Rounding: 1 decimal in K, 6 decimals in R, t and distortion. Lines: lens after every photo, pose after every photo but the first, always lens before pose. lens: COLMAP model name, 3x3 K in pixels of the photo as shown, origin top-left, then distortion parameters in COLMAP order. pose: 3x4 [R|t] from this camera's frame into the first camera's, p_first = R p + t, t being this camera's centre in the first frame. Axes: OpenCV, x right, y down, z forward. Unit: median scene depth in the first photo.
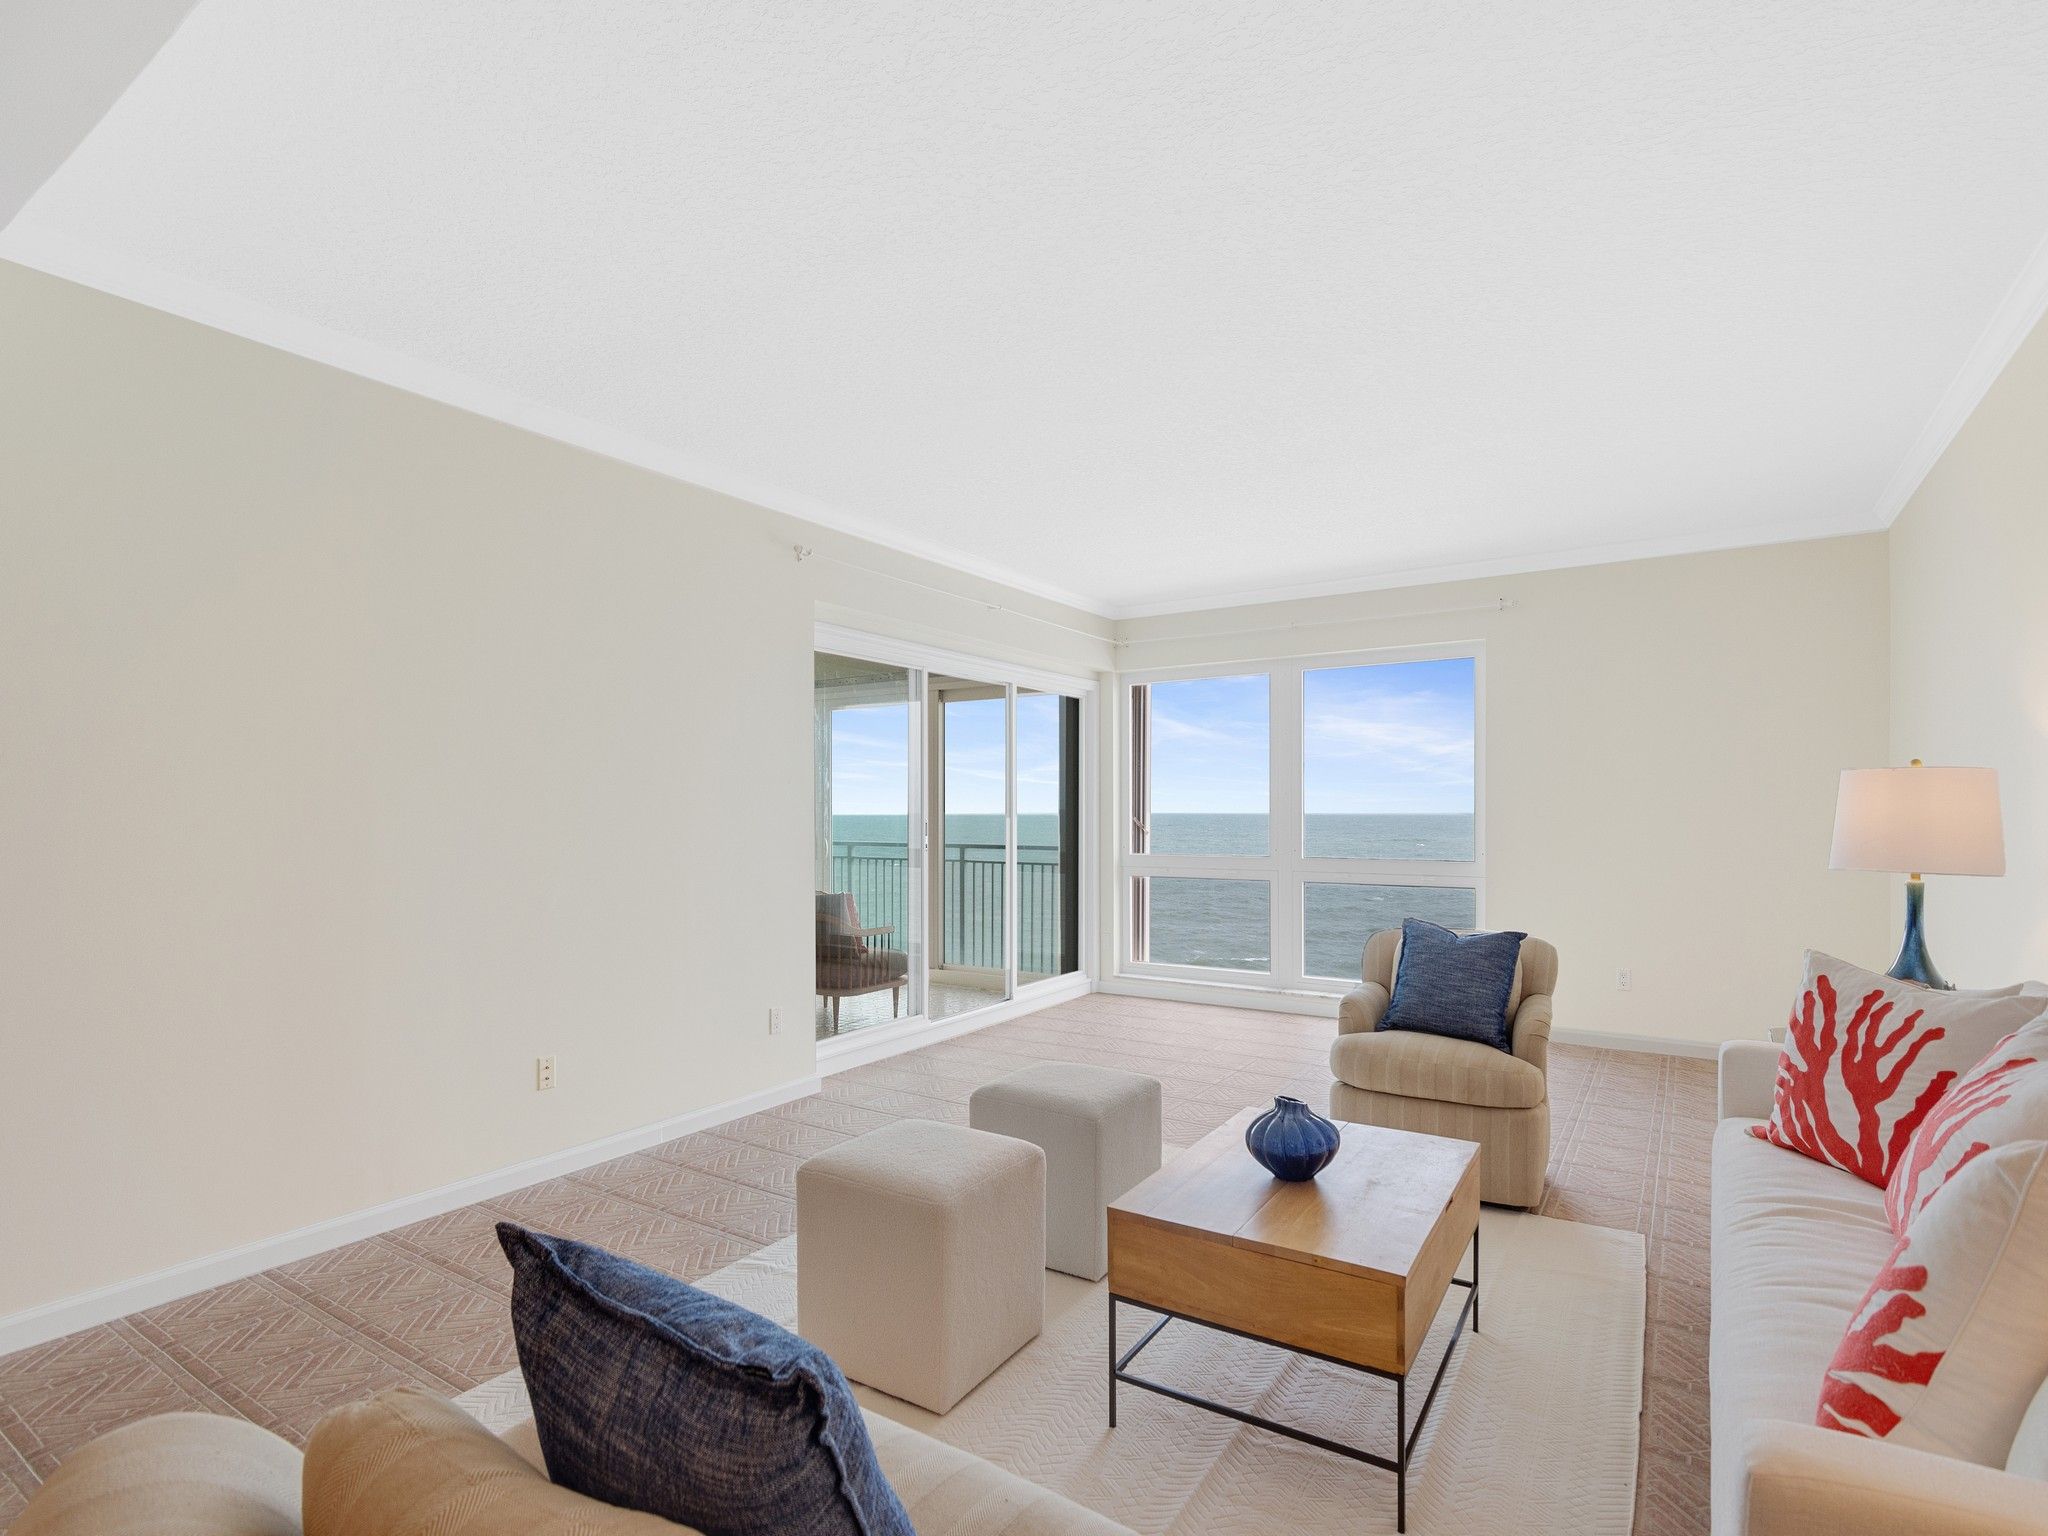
lens RADIAL K [[1005.1, 0, 1021.7], [0, 1005.1, 823.4], [0, 0, 1]] dist [0.000216, 0.000238]
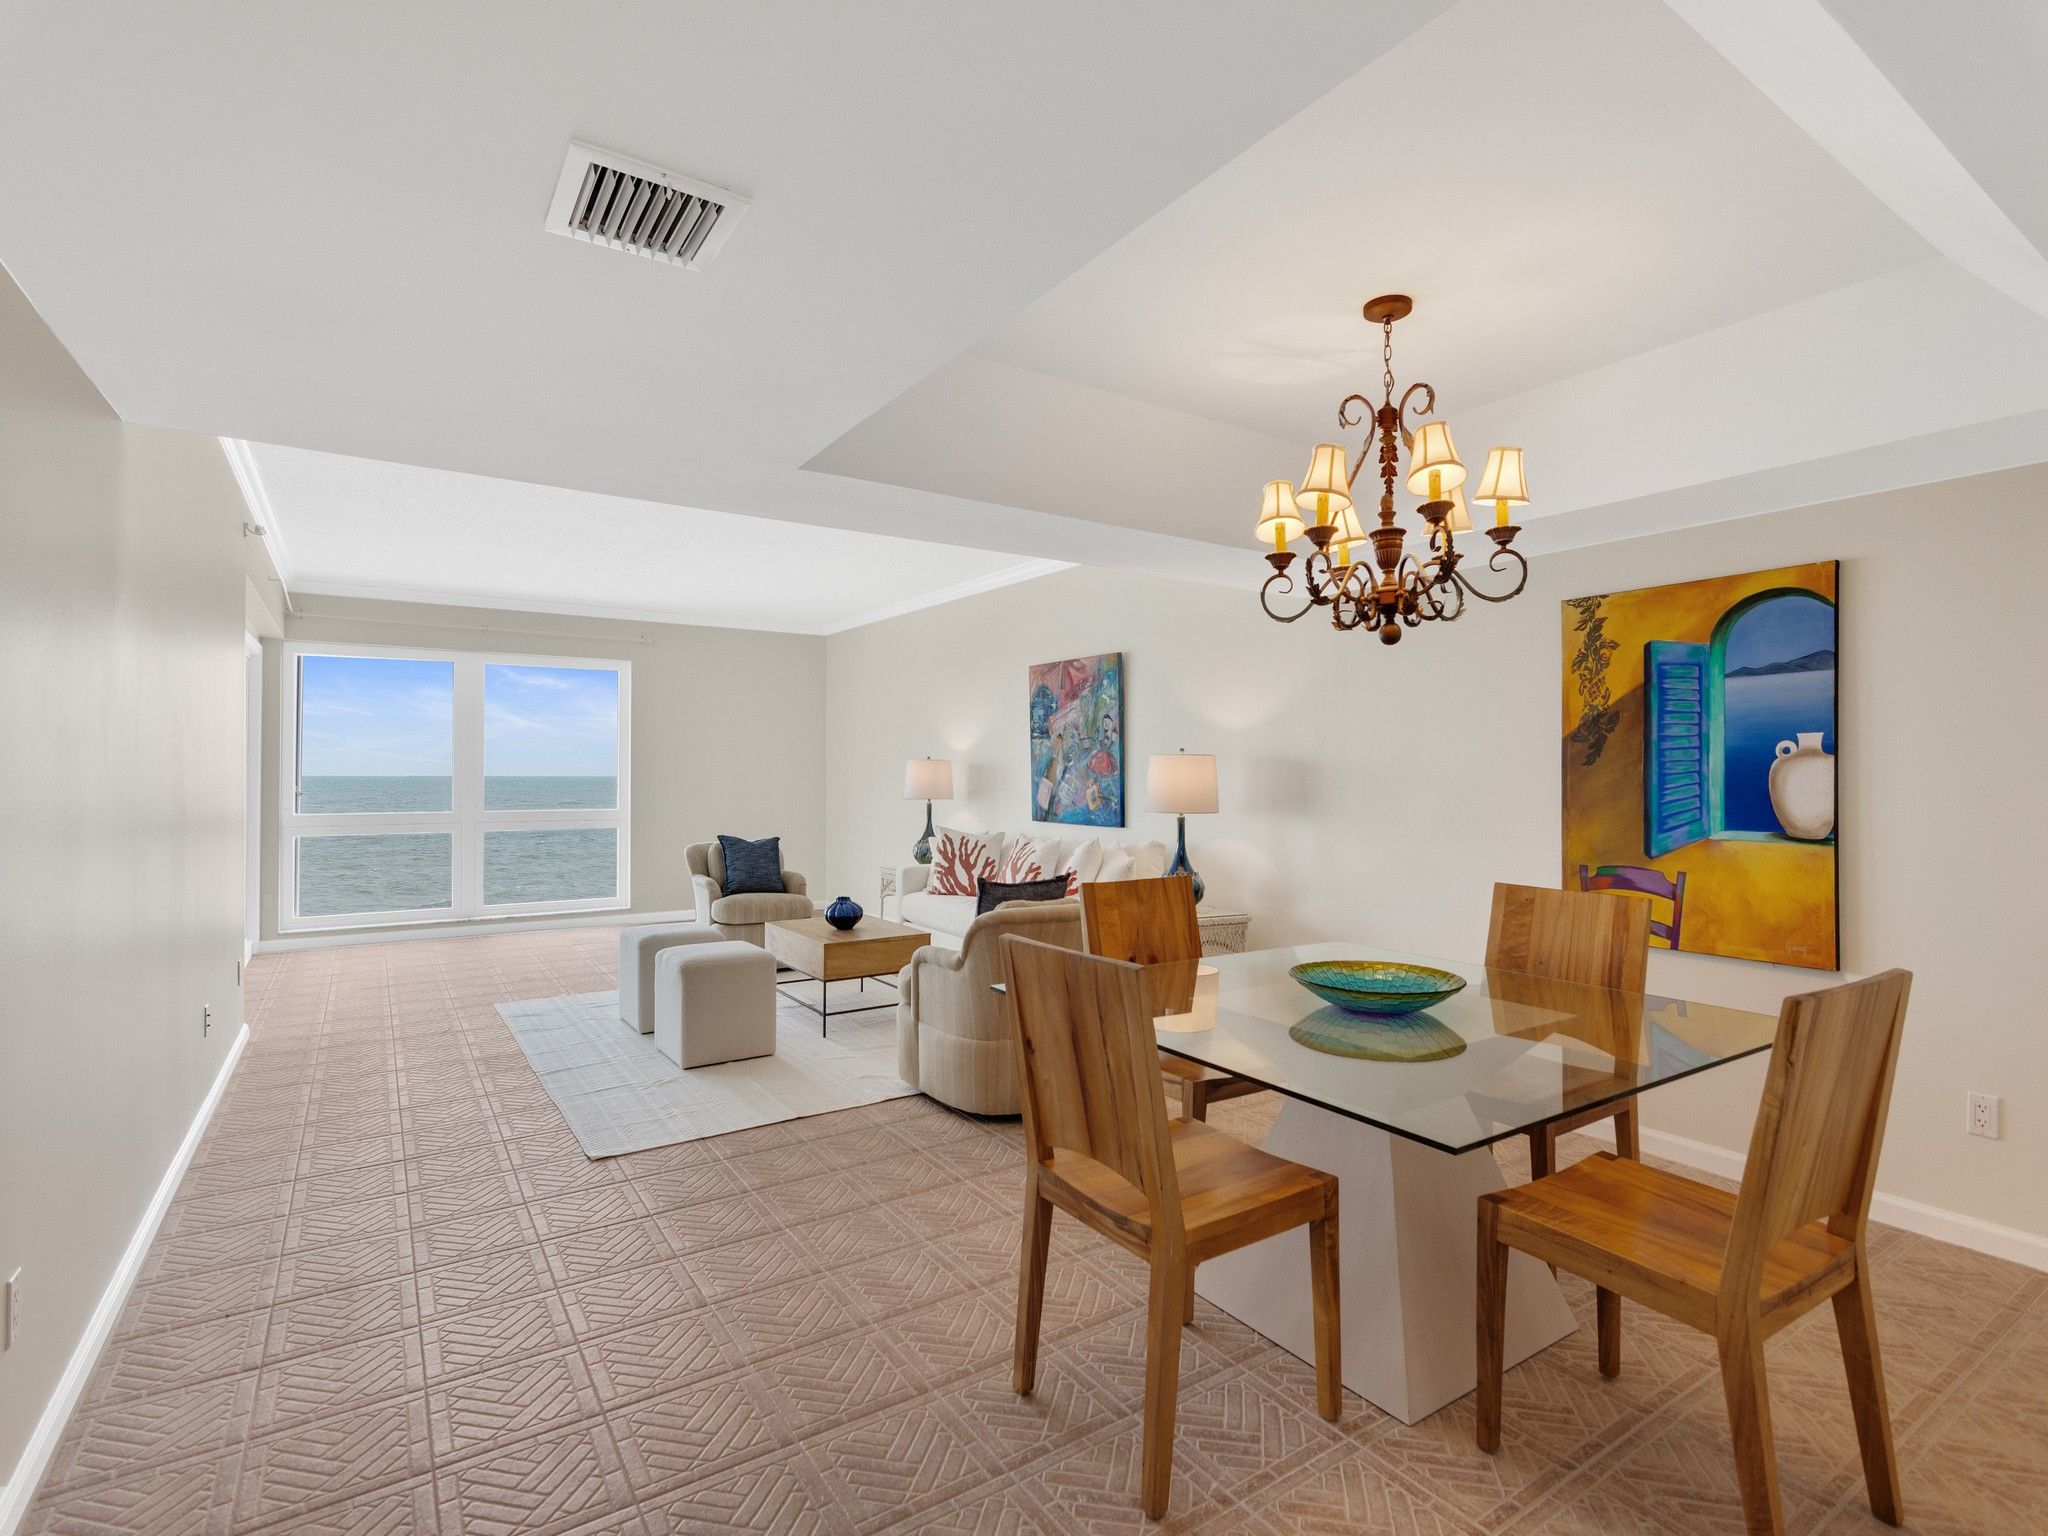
lens RADIAL K [[992.2, 0, 1028.5], [0, 992.2, 764.6], [0, 0, 1]] dist [-0.000766, 0.000214]
pose [[0.393991, 0.010221, 0.919058, -1.798709], [0.007013, 0.999876, -0.014127, -0.004123], [-0.919088, 0.012011, 0.393870, -0.348946]]
